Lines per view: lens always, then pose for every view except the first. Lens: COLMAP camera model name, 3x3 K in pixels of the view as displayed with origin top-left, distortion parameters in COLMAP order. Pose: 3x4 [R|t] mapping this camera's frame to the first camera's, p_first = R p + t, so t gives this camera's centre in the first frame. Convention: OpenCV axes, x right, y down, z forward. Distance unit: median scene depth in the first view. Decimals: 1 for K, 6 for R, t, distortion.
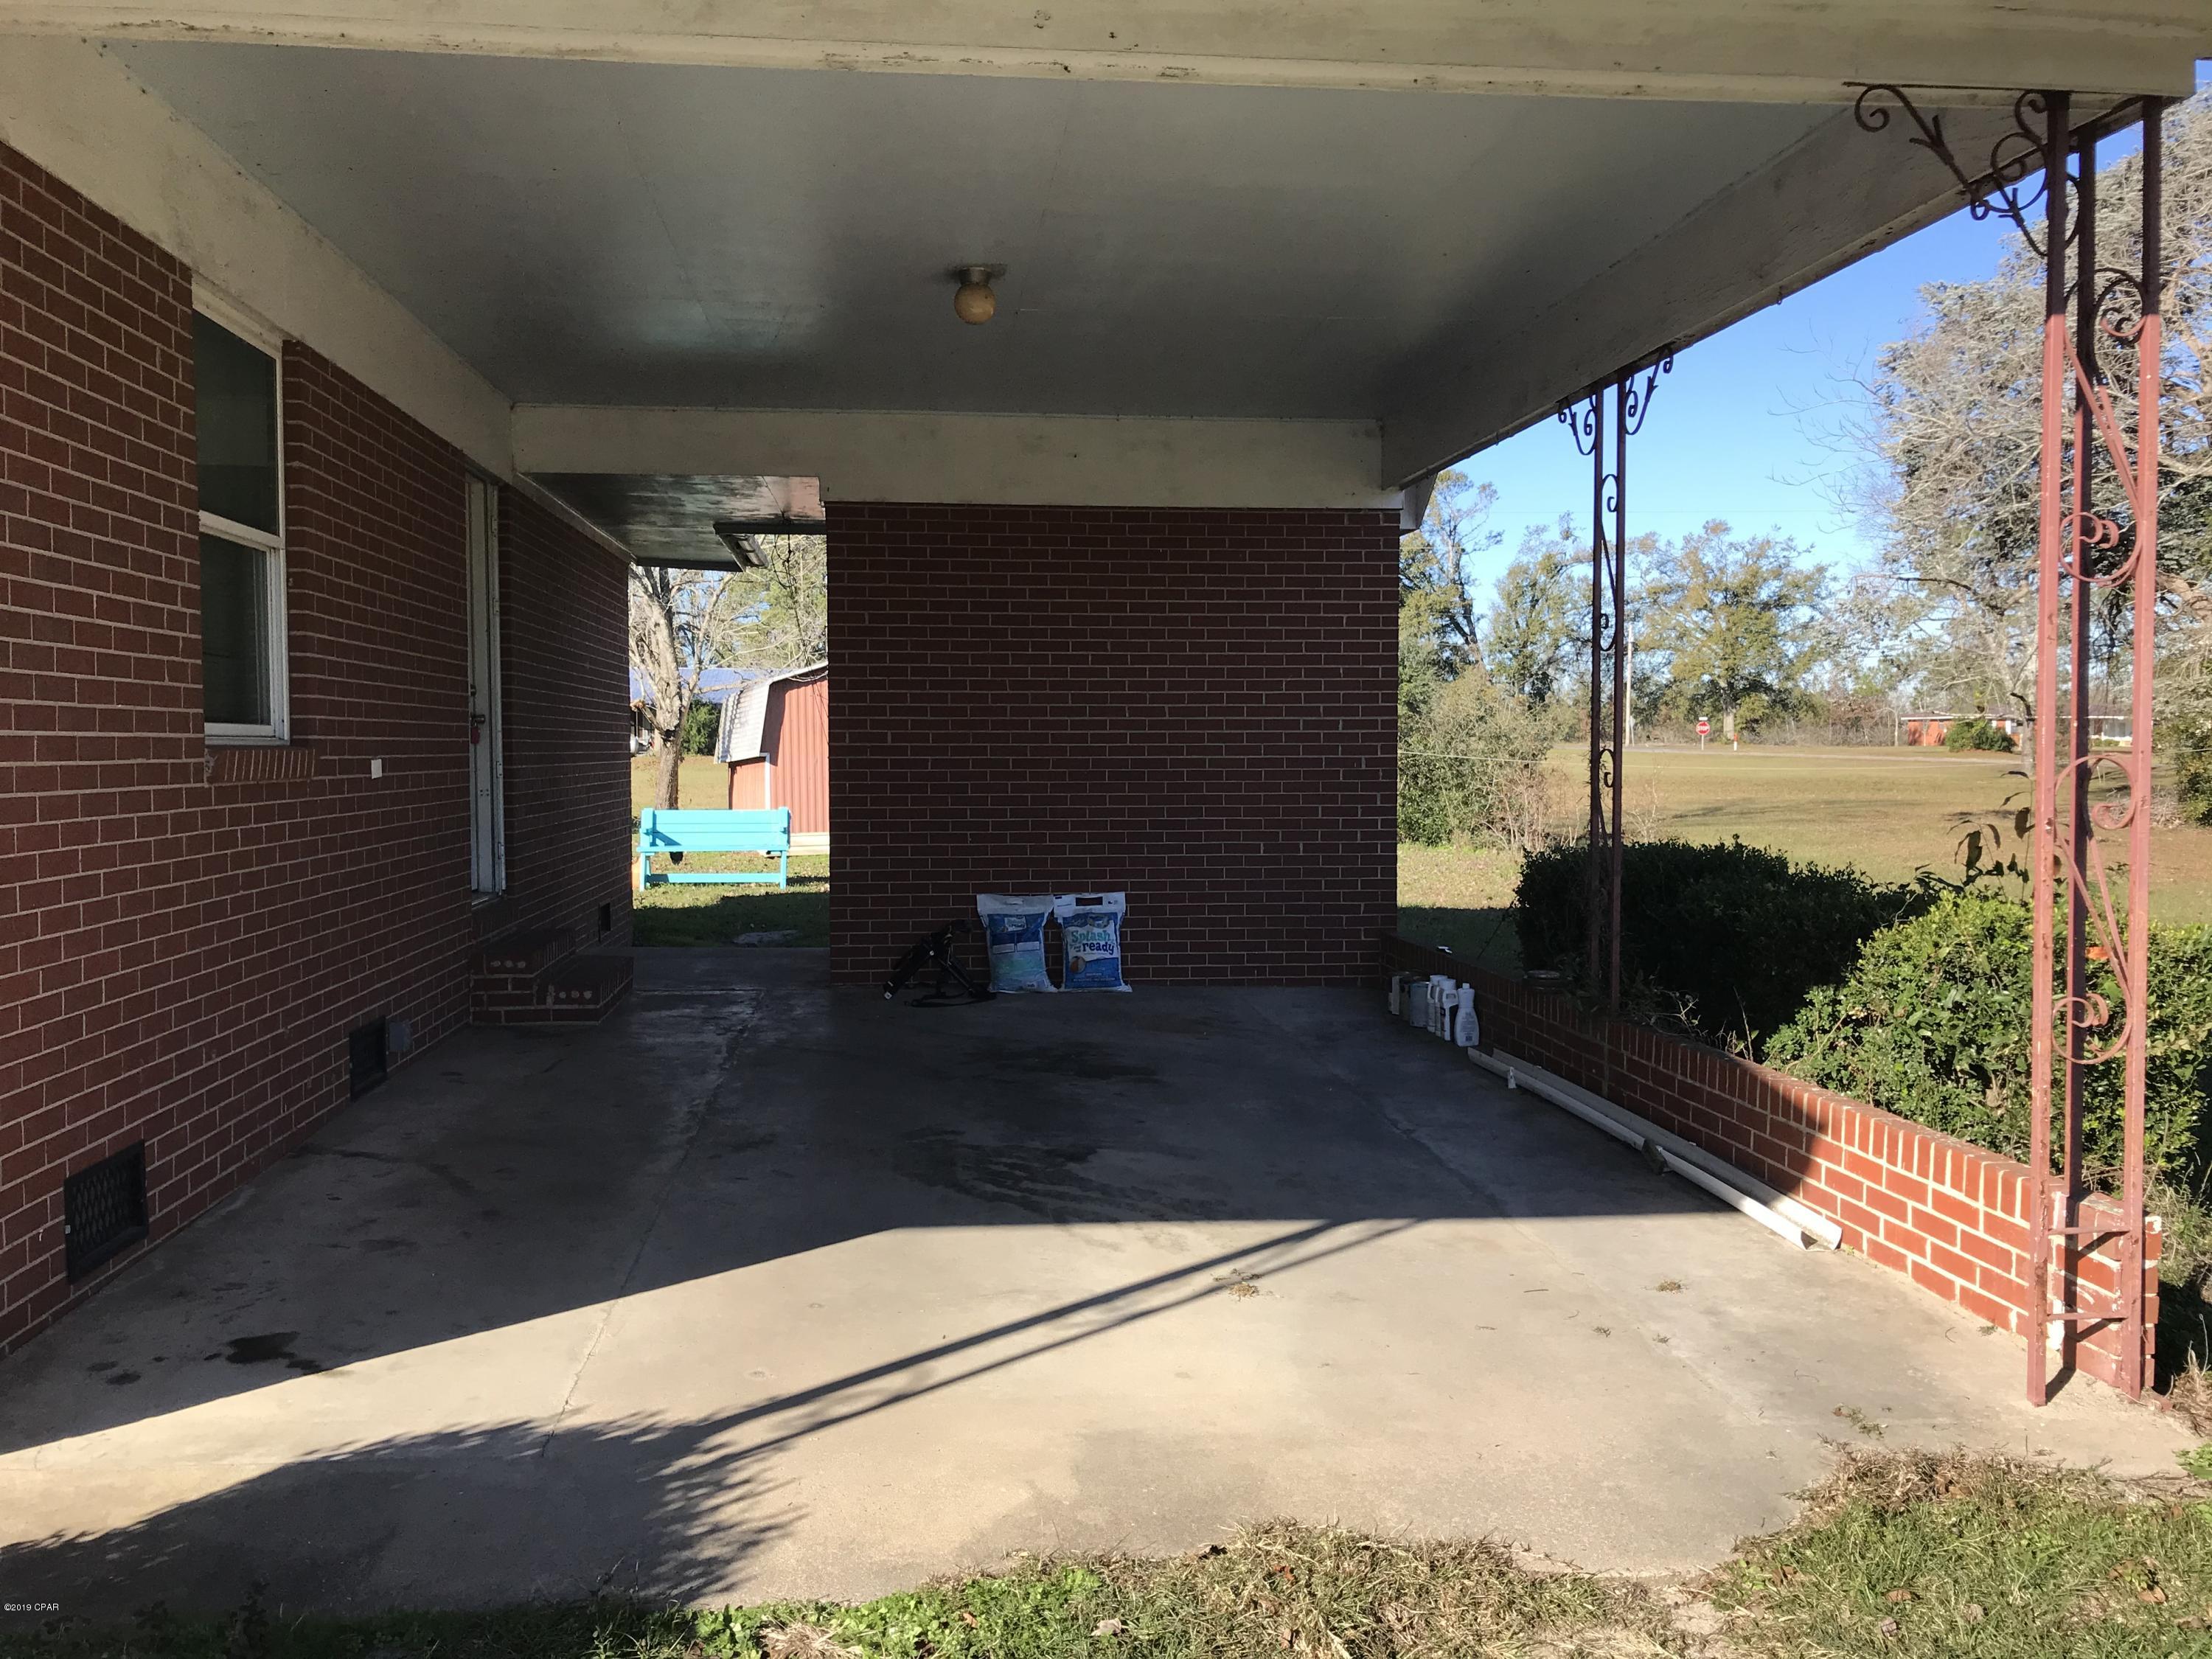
lens RADIAL K [[1836.0, 0, 1106.0], [0, 1836.0, 829.5], [0, 0, 1]] dist [0.000004, 0.000171]
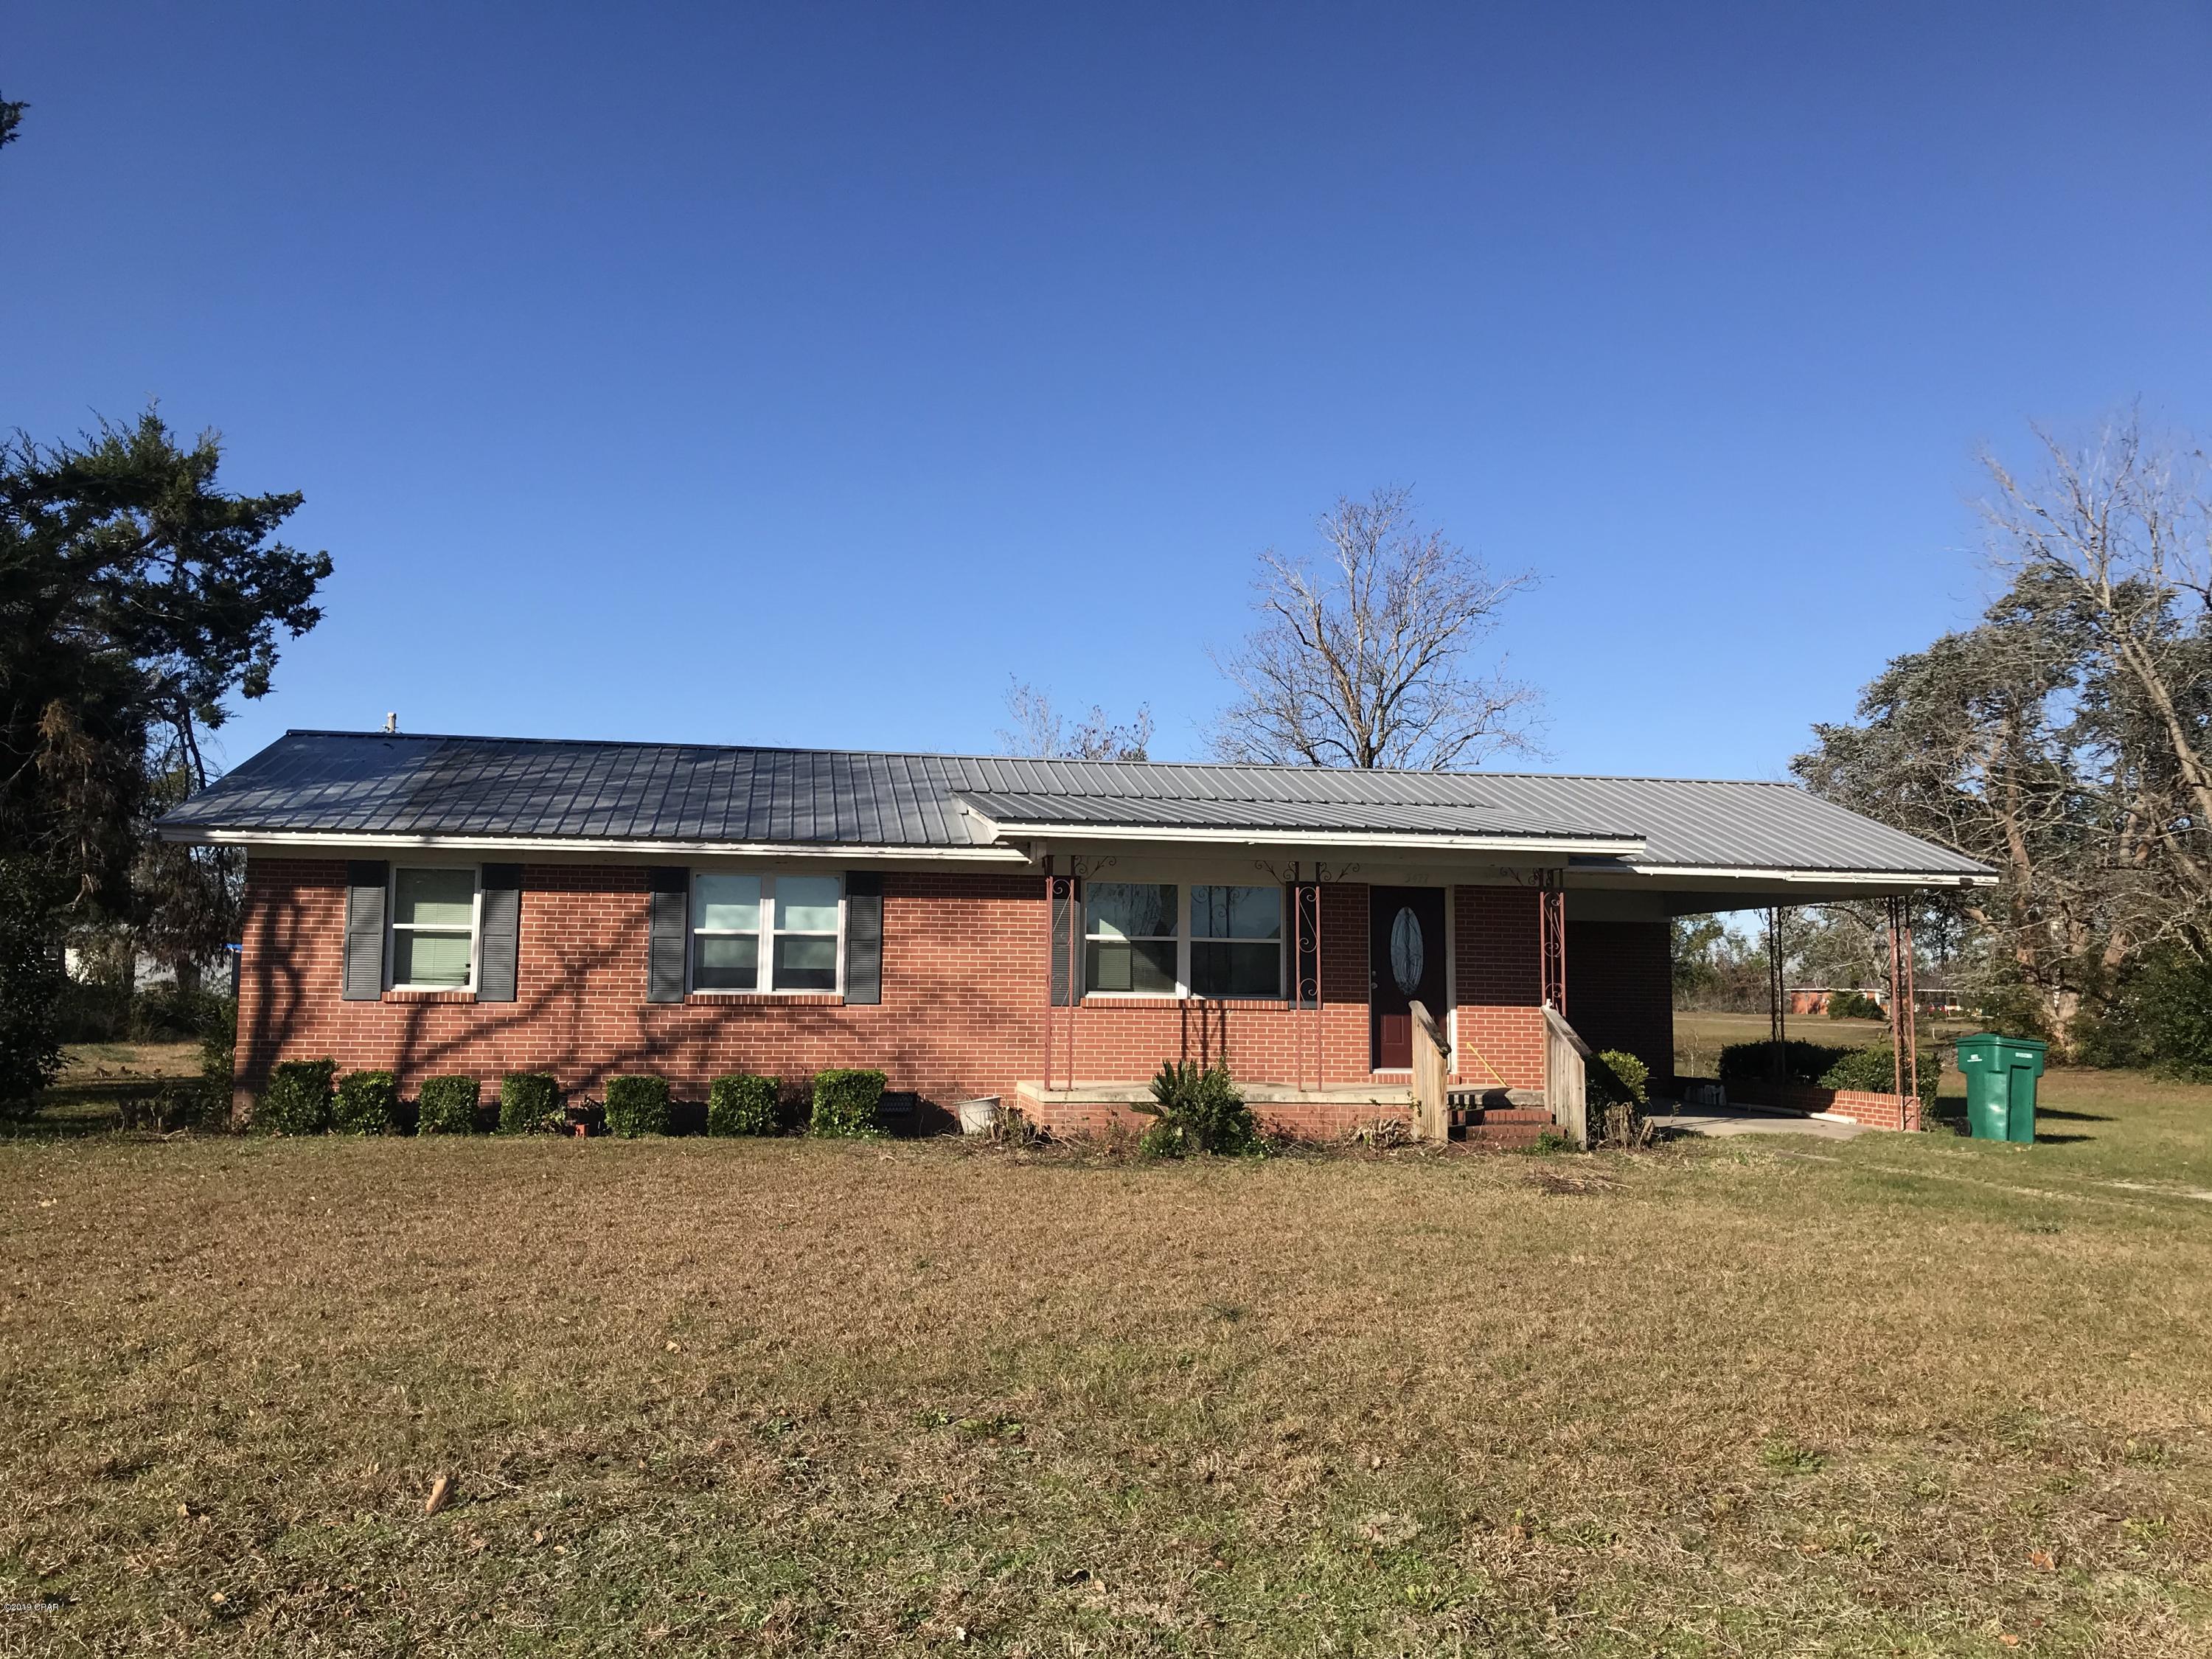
lens RADIAL K [[1836.0, 0, 1106.0], [0, 1836.0, 829.5], [0, 0, 1]] dist [0.000004, 0.000171]
pose [[0.998113, 0.015510, 0.059419, -0.118941], [-0.006961, 0.989919, -0.141465, 0.011474], [-0.061014, 0.140784, 0.988158, -0.238287]]
